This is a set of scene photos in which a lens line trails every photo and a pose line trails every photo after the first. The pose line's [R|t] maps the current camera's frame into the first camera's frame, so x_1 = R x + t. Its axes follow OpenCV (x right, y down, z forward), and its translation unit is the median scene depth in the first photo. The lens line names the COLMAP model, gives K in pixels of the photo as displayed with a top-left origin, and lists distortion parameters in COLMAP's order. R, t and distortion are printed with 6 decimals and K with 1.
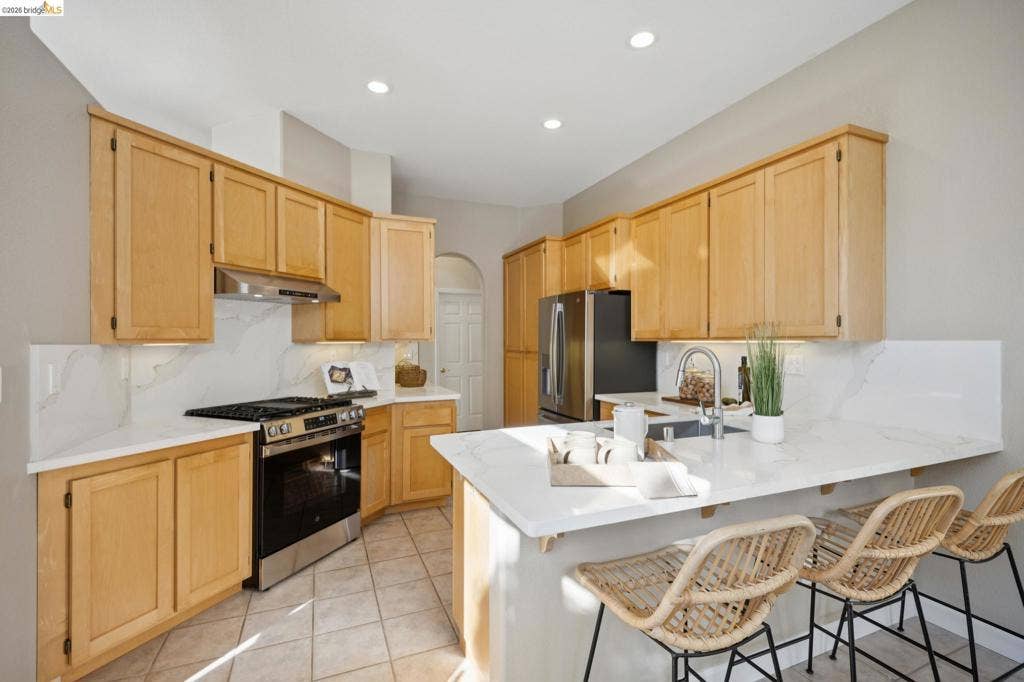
lens RADIAL K [[458.1, 0, 517.0], [0, 458.1, 340.1], [0, 0, 1]] dist [0.025998, 0.000005]
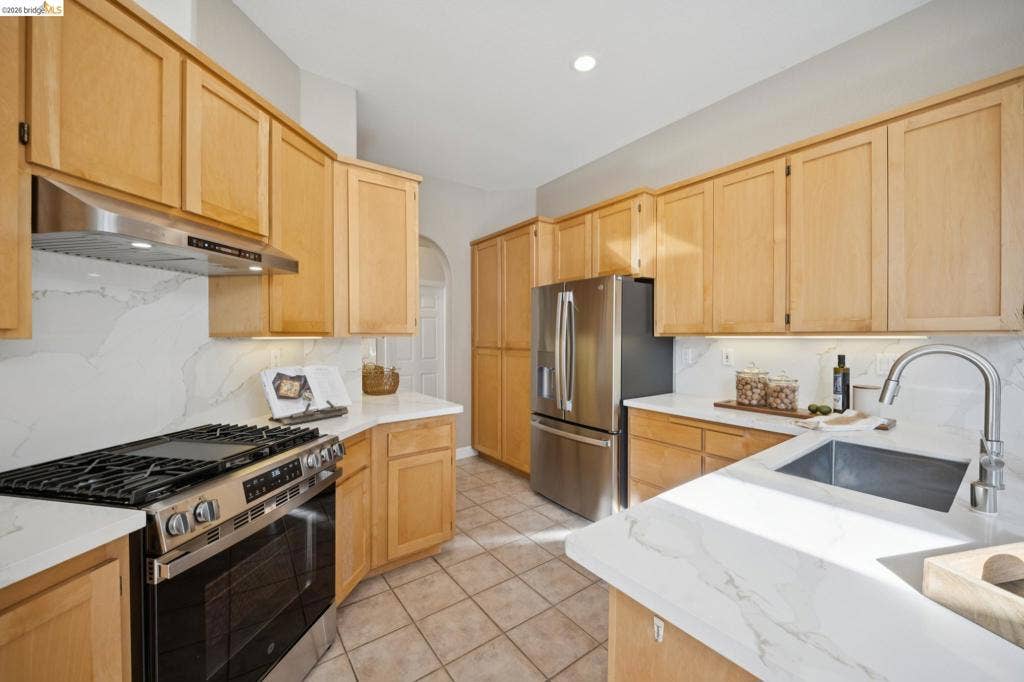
lens RADIAL K [[389.6, 0, 514.9], [0, 389.6, 339.6], [0, 0, 1]] dist [-0.010778, 0.000059]
pose [[0.972579, -0.000213, 0.232571, -0.202092], [-0.001793, 0.999963, 0.008415, 0.002618], [-0.232565, -0.008602, 0.972543, 0.382399]]
